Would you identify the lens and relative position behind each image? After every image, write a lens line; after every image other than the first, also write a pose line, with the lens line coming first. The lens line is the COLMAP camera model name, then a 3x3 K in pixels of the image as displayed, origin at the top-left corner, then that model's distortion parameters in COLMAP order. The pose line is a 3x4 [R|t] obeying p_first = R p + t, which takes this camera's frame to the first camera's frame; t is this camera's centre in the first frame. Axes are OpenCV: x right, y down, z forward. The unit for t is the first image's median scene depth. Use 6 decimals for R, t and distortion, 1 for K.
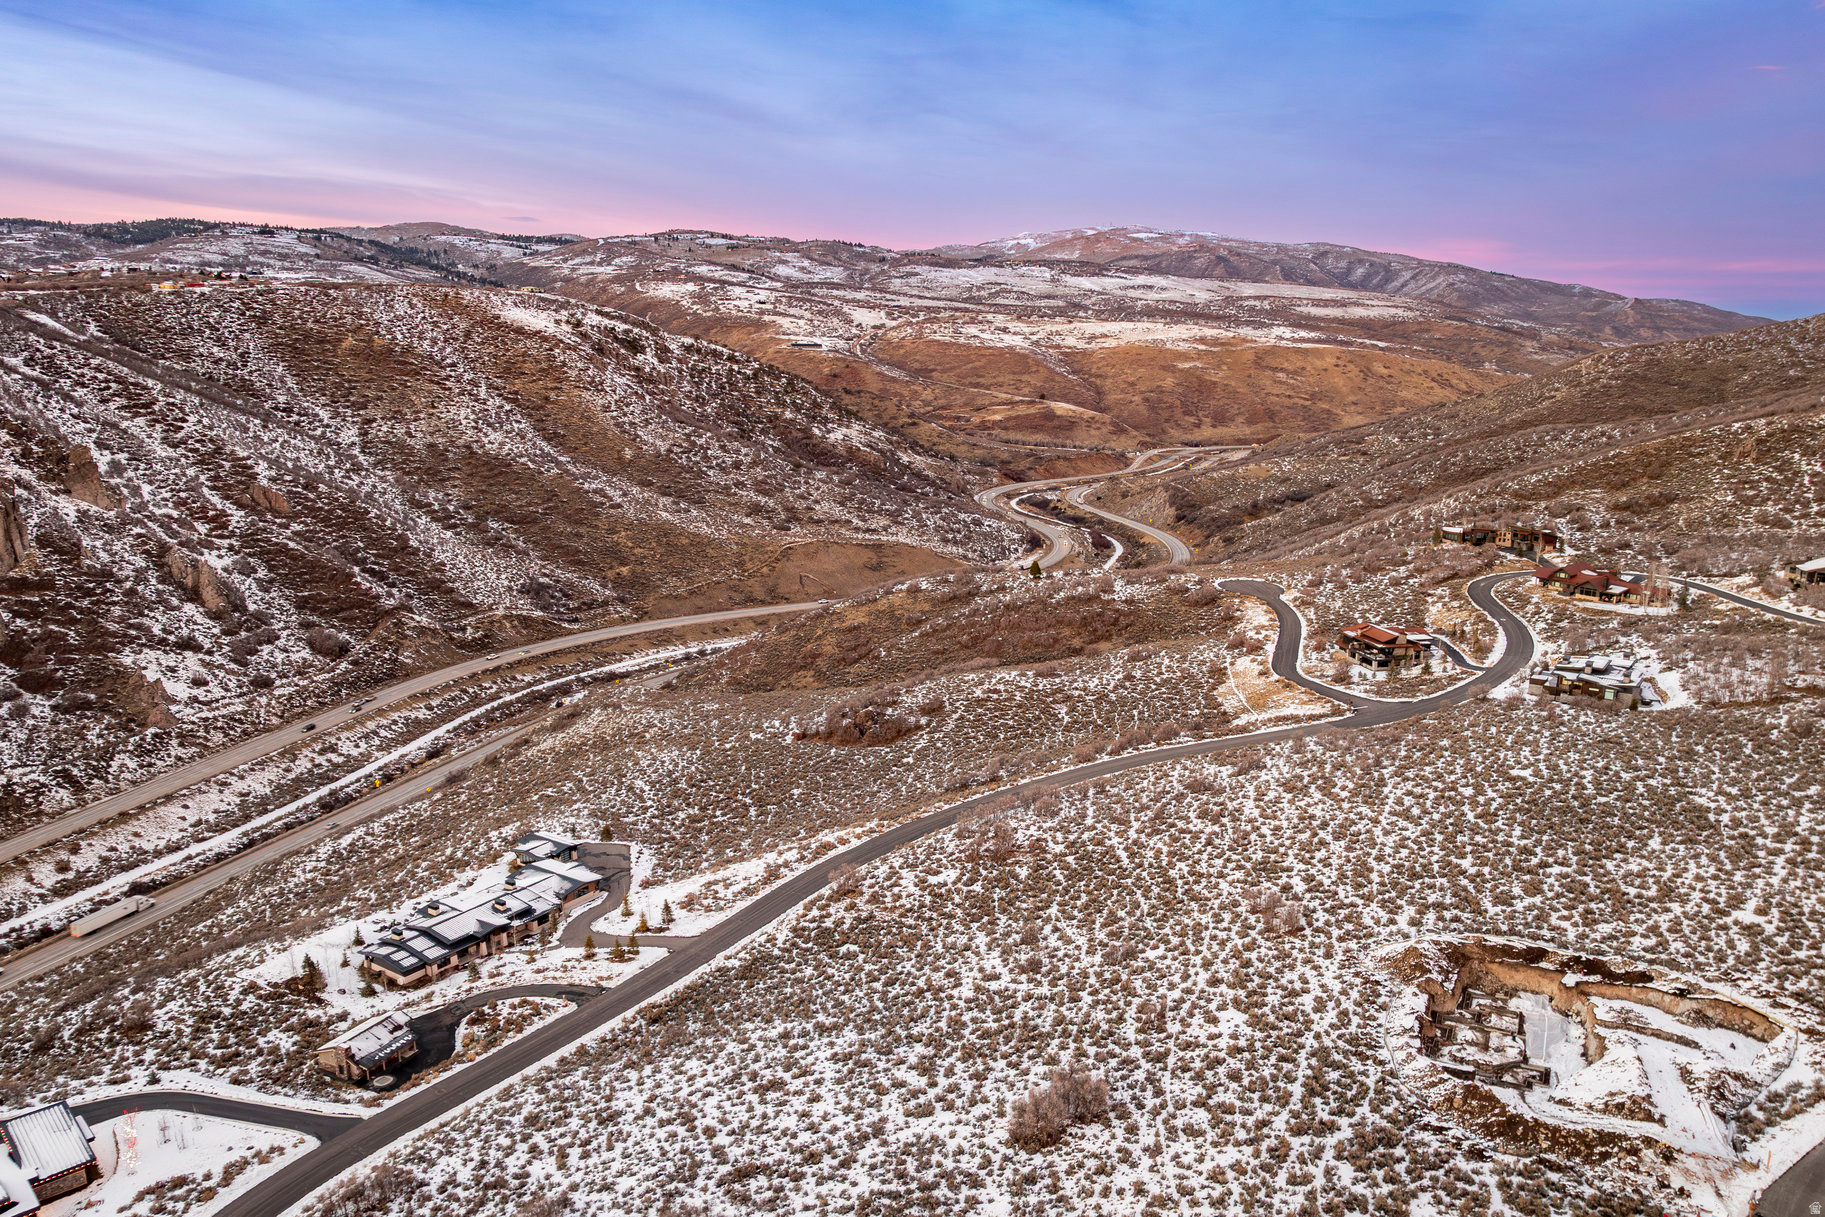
lens RADIAL K [[1335.9, 0, 915.4], [0, 1335.9, 627.9], [0, 0, 1]] dist [-0.031680, -0.012695]
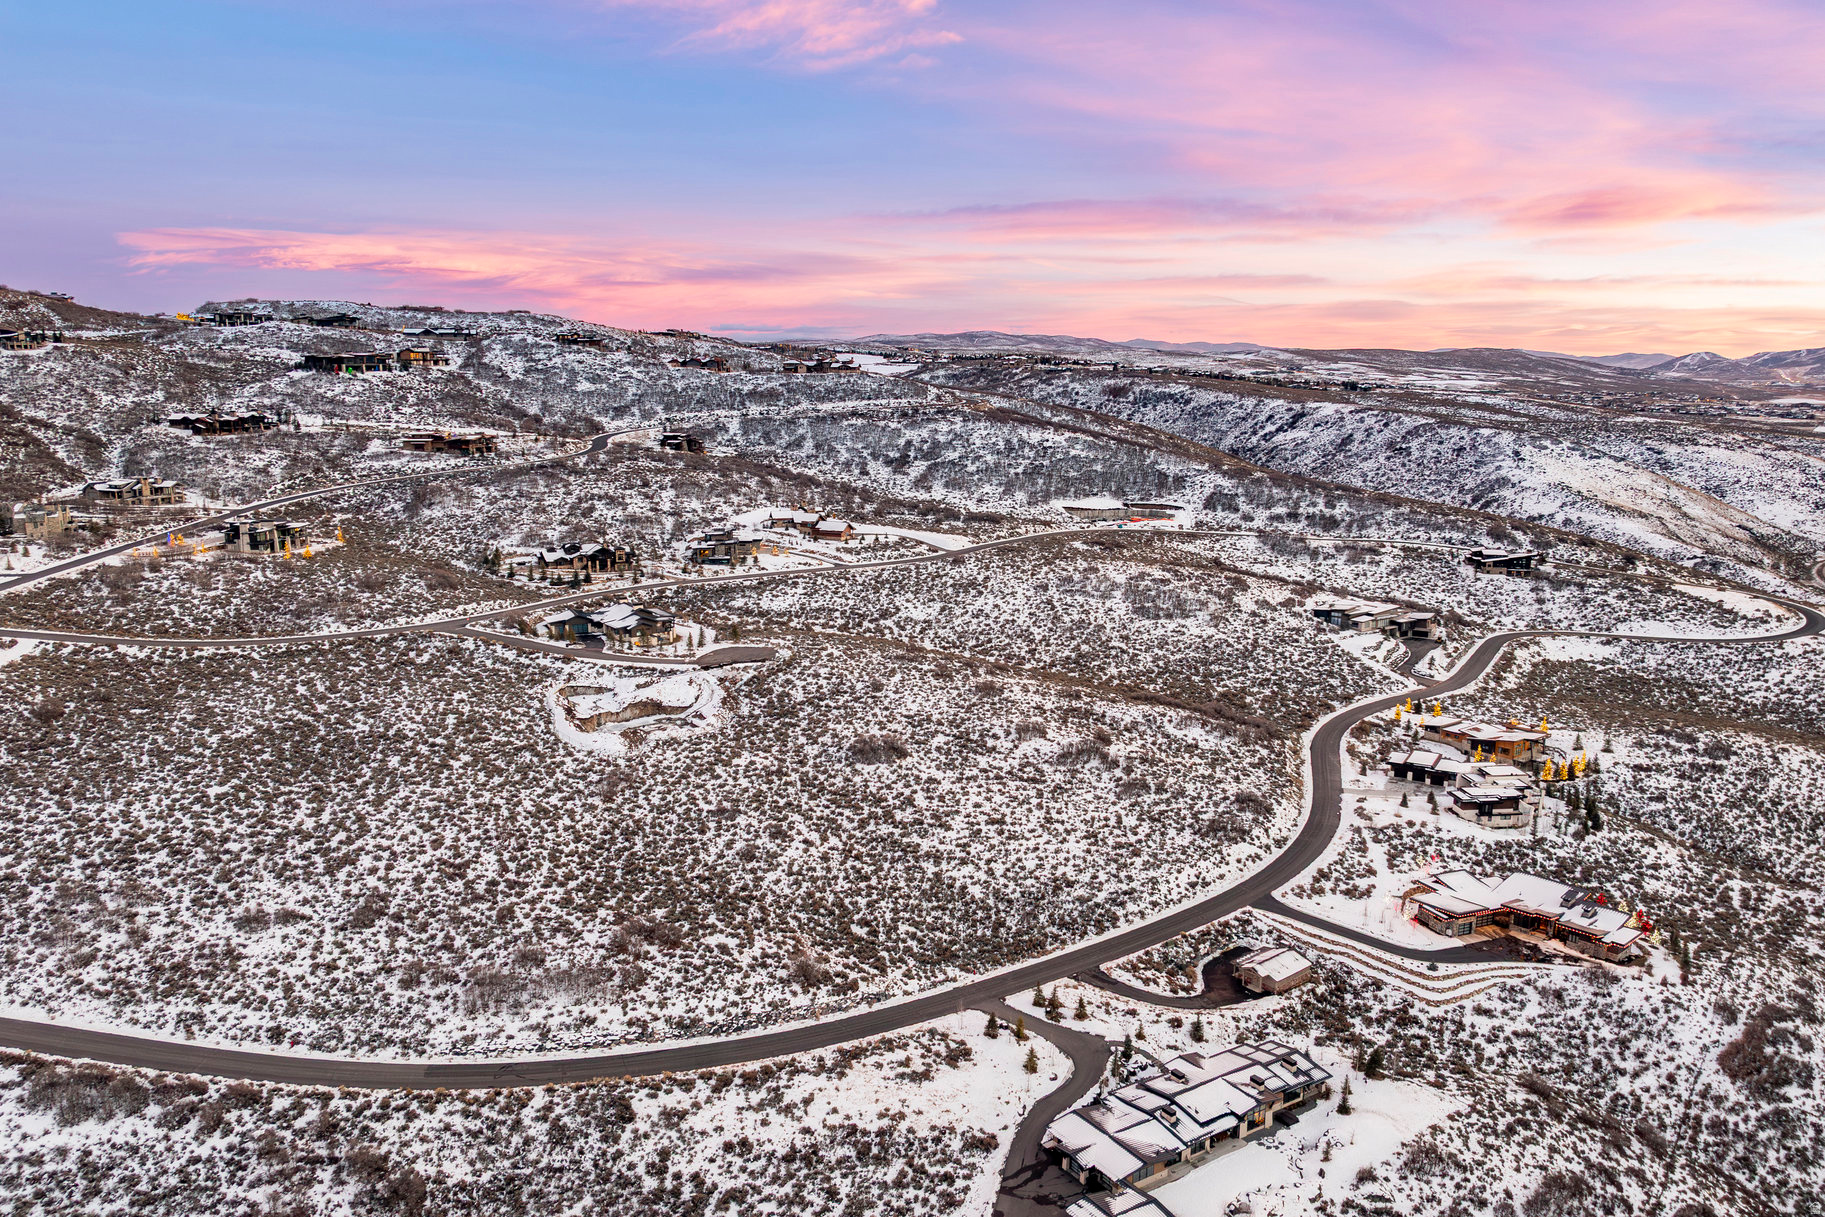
lens RADIAL K [[1335.9, 0, 920.6], [0, 1335.9, 600.0], [0, 0, 1]] dist [-0.031680, -0.012695]
pose [[-0.913419, -0.080834, 0.398912, -0.291431], [0.083395, 0.922119, 0.377812, -0.240908], [-0.398385, 0.378368, -0.835540, 1.015347]]
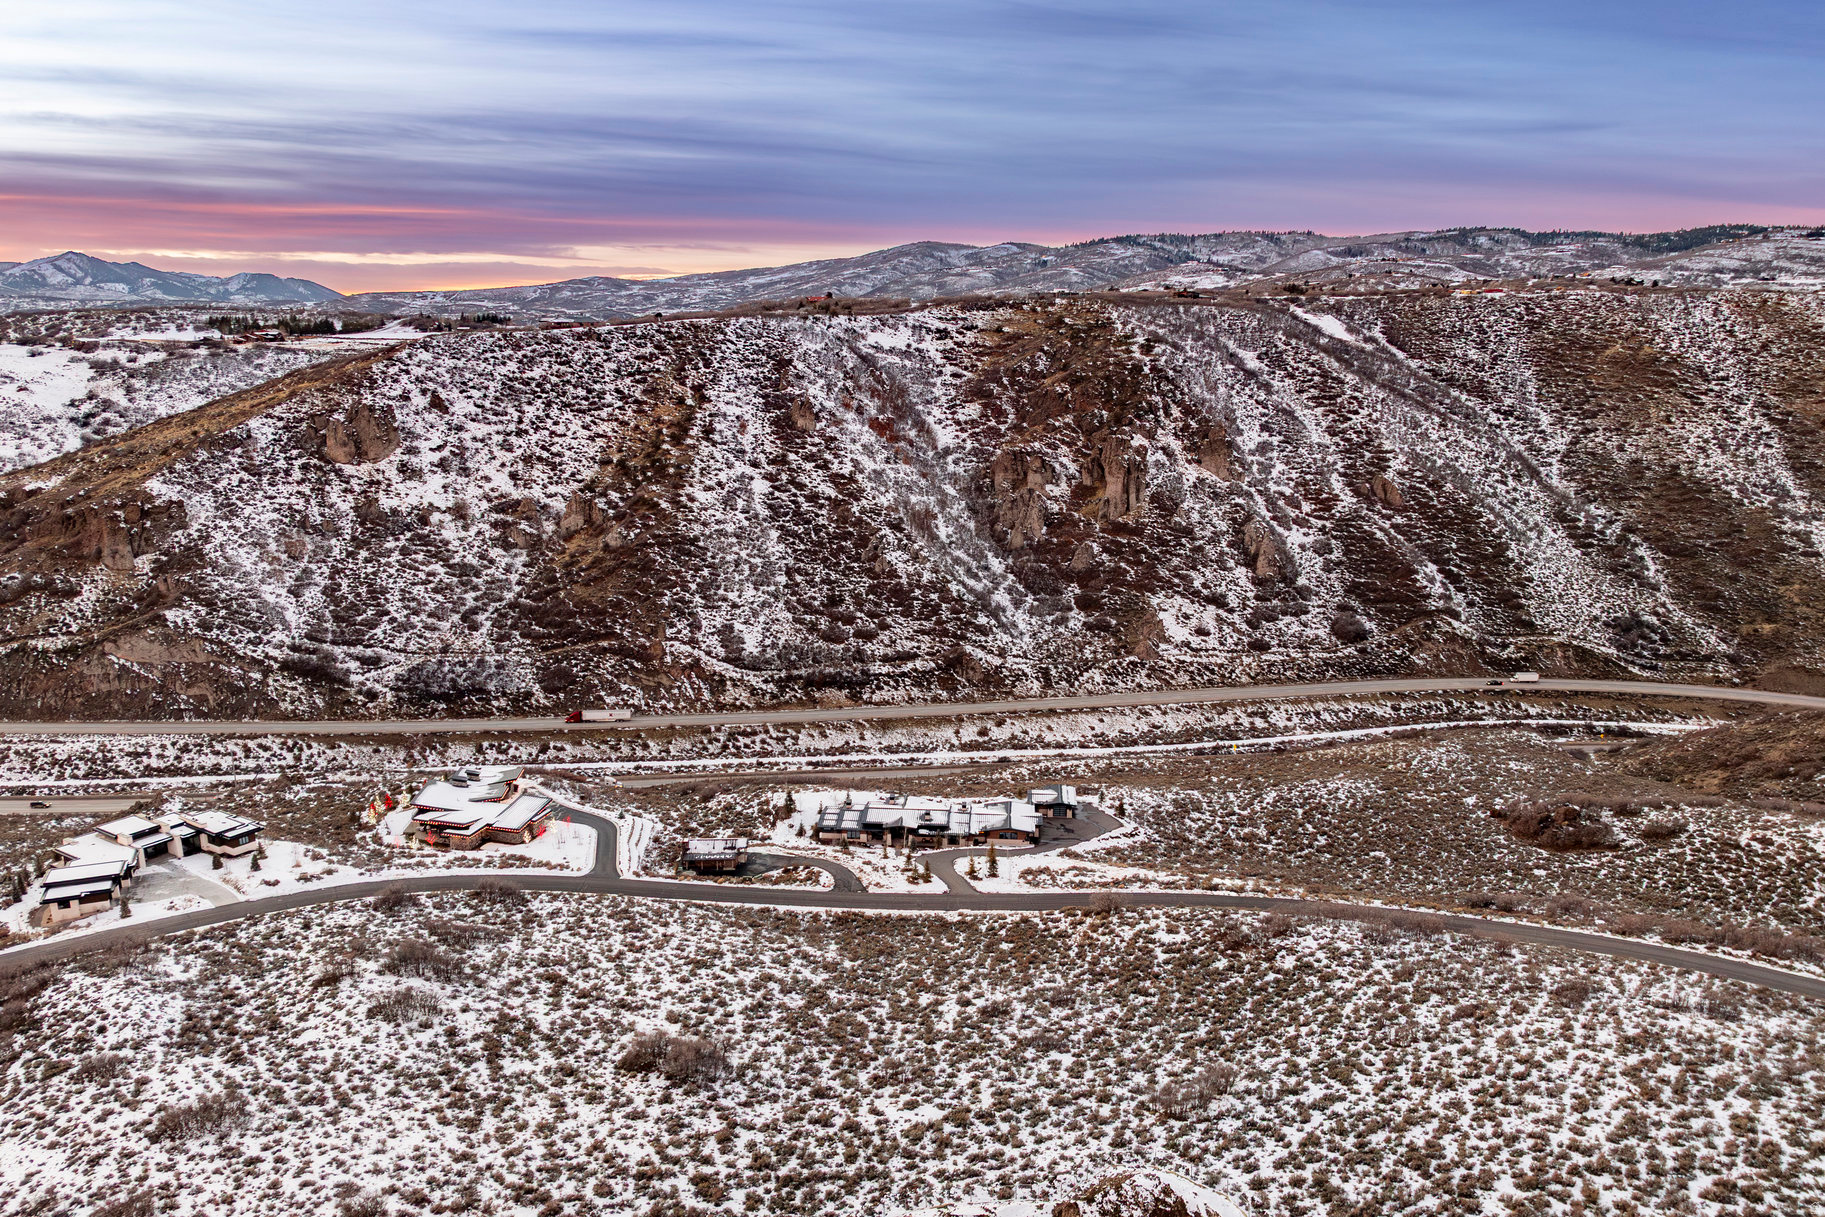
lens RADIAL K [[1335.9, 0, 916.5], [0, 1335.9, 604.8], [0, 0, 1]] dist [-0.031680, -0.012695]
pose [[0.487109, 0.181263, -0.854323, 0.409039], [-0.199609, 0.975438, 0.093149, -0.050541], [0.850224, 0.125157, 0.511326, 0.224880]]
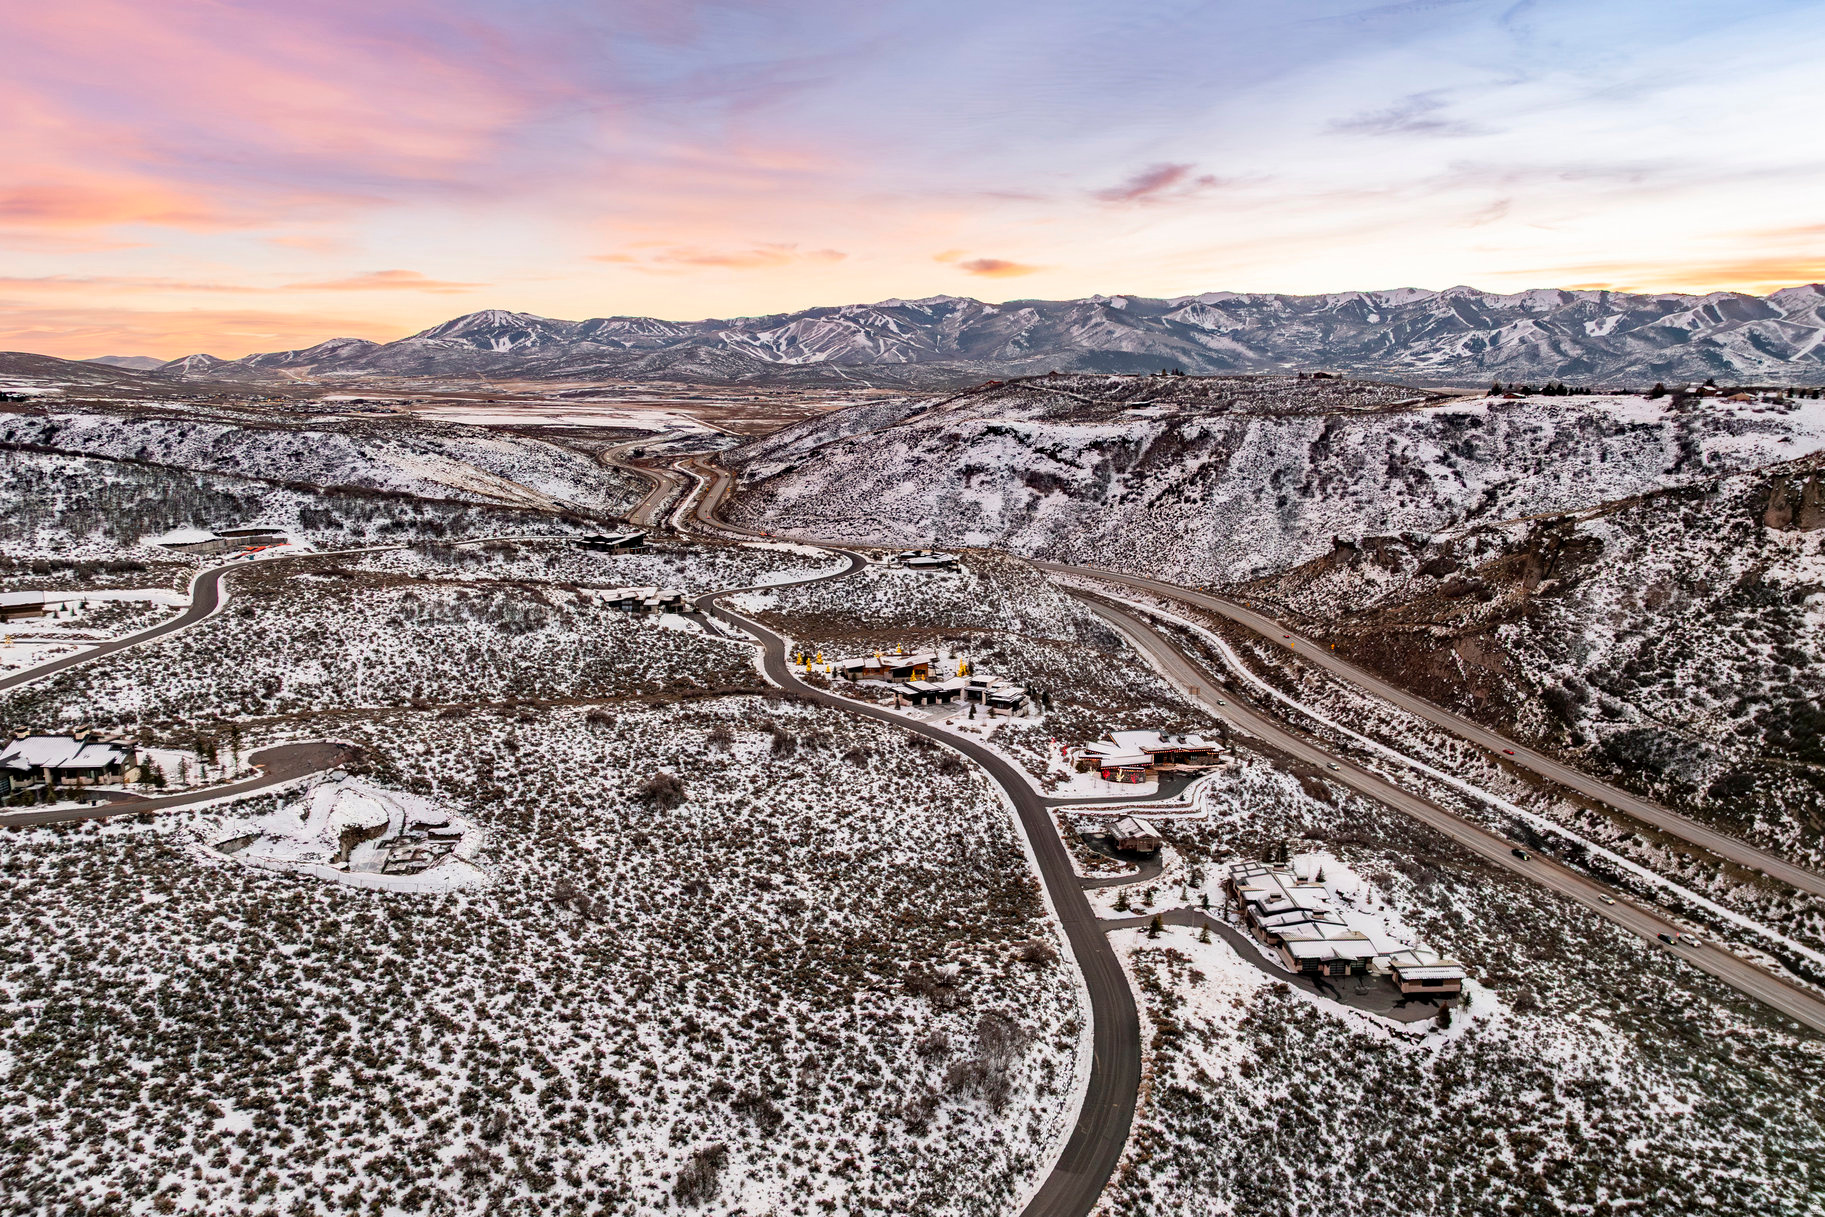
lens RADIAL K [[1335.9, 0, 917.6], [0, 1335.9, 603.2], [0, 0, 1]] dist [-0.031680, -0.012695]
pose [[-0.818760, 0.094002, -0.566389, 0.329414], [-0.135024, 0.927310, 0.349091, -0.224645], [0.558034, 0.362297, -0.746552, 0.971439]]
